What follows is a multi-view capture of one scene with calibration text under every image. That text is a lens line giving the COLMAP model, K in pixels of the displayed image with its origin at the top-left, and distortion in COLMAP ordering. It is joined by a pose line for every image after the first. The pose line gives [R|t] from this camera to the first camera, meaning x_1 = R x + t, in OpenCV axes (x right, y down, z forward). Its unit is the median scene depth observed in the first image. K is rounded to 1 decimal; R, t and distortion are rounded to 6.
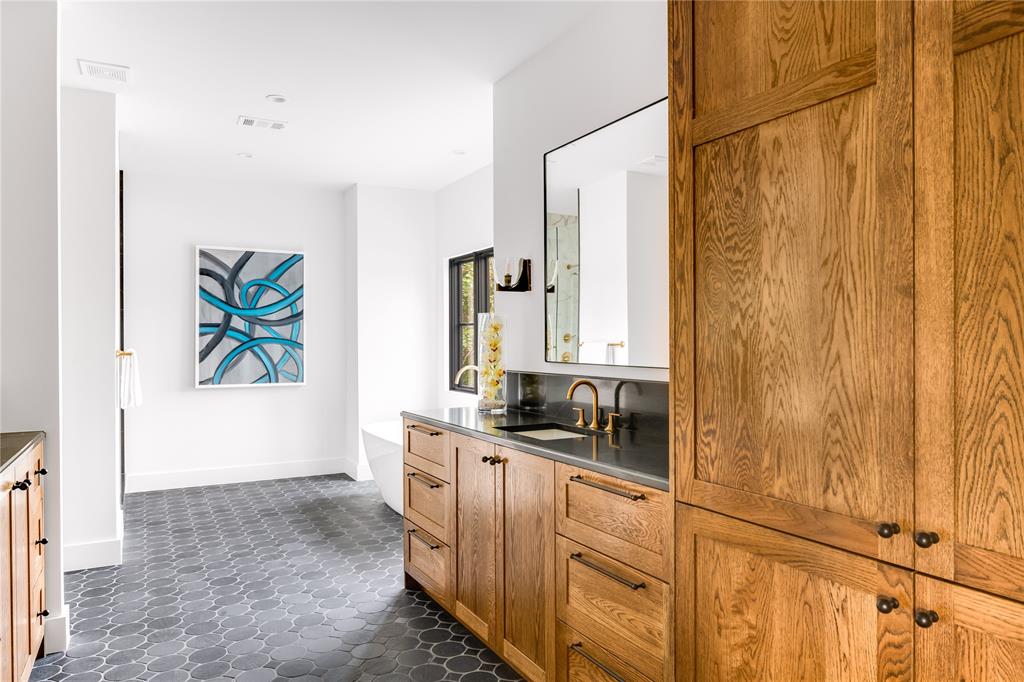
lens RADIAL K [[687.3, 0, 514.4], [0, 687.3, 340.5], [0, 0, 1]] dist [0.003262, 0.000132]
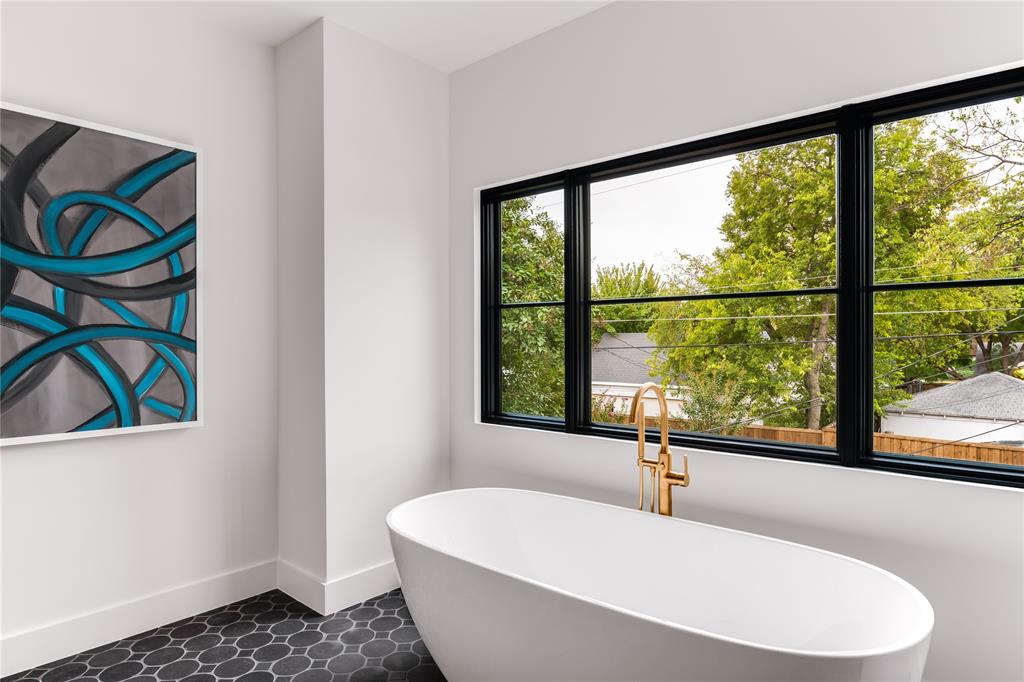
lens RADIAL K [[598.3, 0, 508.1], [0, 598.3, 344.8], [0, 0, 1]] dist [0.001236, -0.000220]
pose [[0.939292, -0.002421, 0.343110, -0.250084], [0.002014, 0.999997, 0.001543, 0.008241], [-0.343113, -0.000758, 0.939294, 0.544840]]
